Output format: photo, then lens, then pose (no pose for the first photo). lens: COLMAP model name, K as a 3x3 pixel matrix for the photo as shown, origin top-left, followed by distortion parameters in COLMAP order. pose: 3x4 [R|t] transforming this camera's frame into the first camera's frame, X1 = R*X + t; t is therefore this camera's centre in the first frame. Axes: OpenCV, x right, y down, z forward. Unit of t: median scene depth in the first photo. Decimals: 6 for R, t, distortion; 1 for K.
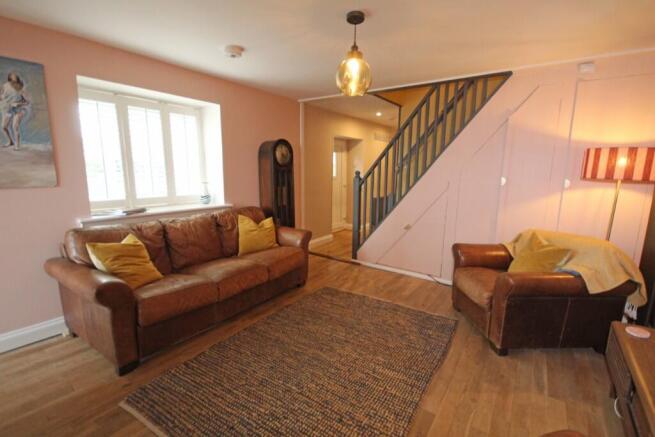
lens RADIAL K [[299.9, 0, 330.0], [0, 299.9, 219.9], [0, 0, 1]] dist [0.000618, -0.007519]
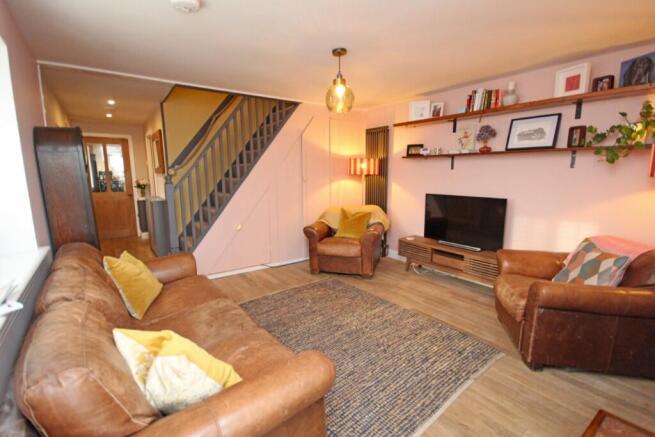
lens RADIAL K [[299.9, 0, 331.1], [0, 299.9, 219.7], [0, 0, 1]] dist [0.000618, -0.007519]
pose [[0.308042, -0.162359, 0.937416, -0.776577], [0.171991, 0.978599, 0.112974, -0.081787], [-0.935697, 0.126426, 0.329374, 0.448175]]
